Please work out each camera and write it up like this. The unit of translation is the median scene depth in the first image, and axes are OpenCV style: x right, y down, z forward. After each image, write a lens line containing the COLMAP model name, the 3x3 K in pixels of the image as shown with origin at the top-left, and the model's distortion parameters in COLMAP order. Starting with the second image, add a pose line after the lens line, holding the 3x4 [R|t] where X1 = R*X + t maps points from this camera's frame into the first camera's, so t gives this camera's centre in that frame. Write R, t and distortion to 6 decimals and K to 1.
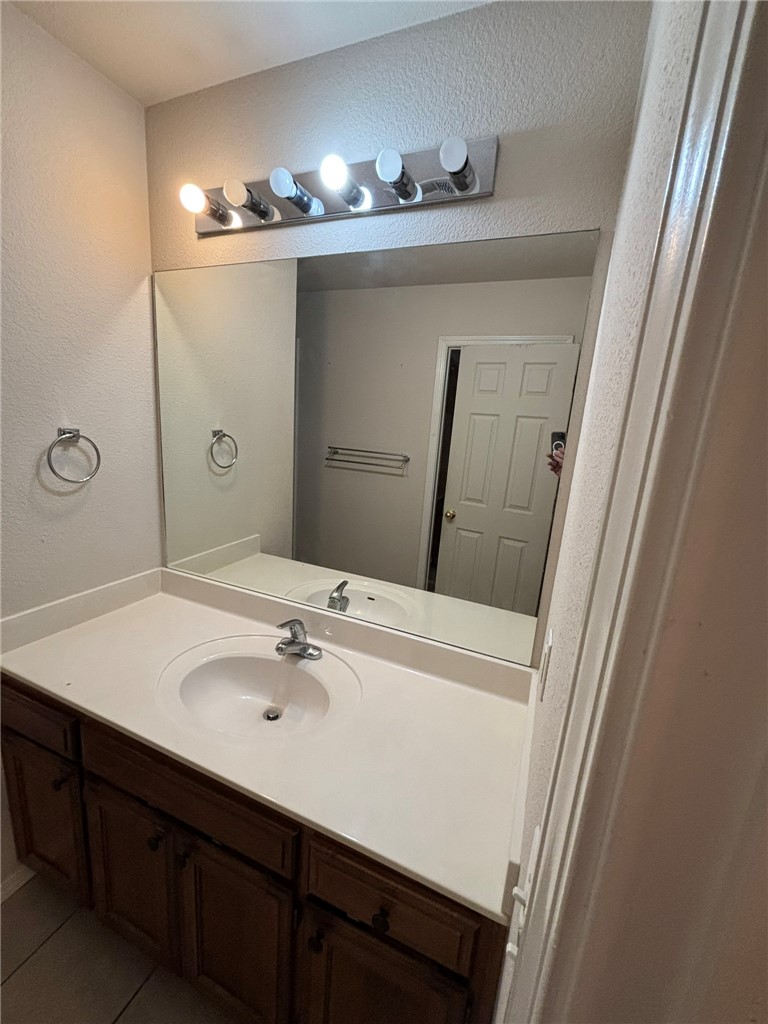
lens RADIAL K [[406.6, 0, 384.0], [0, 406.6, 512.0], [0, 0, 1]] dist [-0.000727, 0.011782]
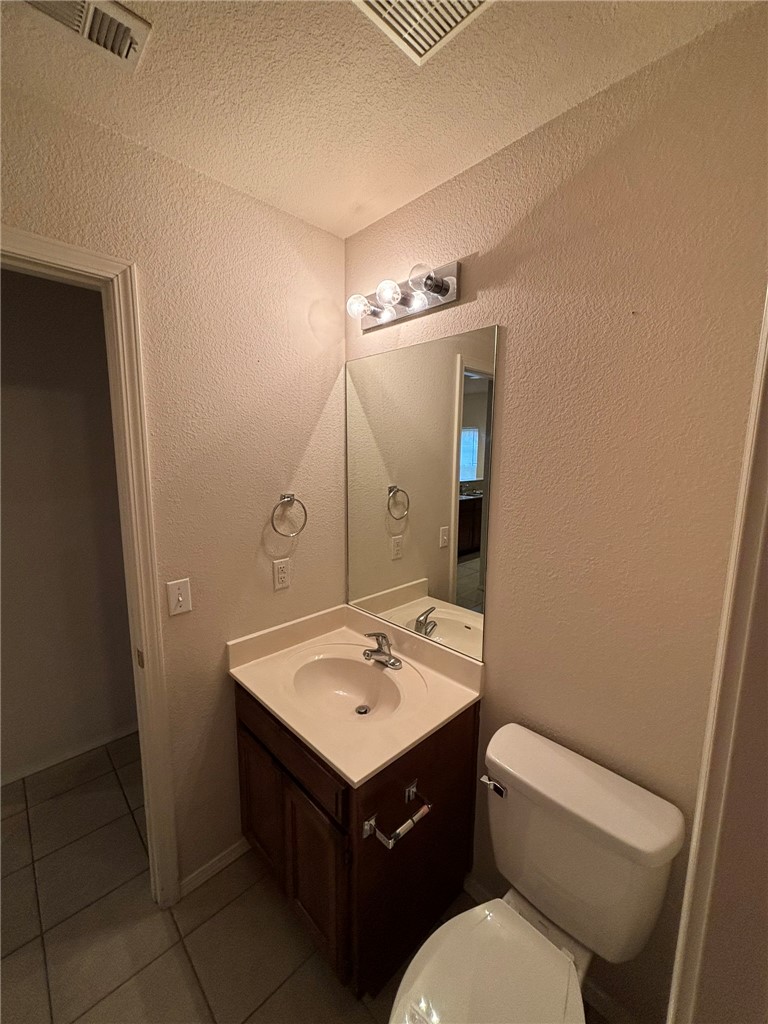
lens RADIAL K [[408.9, 0, 381.3], [0, 408.9, 528.5], [0, 0, 1]] dist [0.079629, -0.000022]
pose [[0.897554, -0.031265, -0.439794, 0.129227], [-0.004175, 0.996835, -0.079384, 0.015285], [0.440885, 0.073087, 0.894583, -0.059345]]
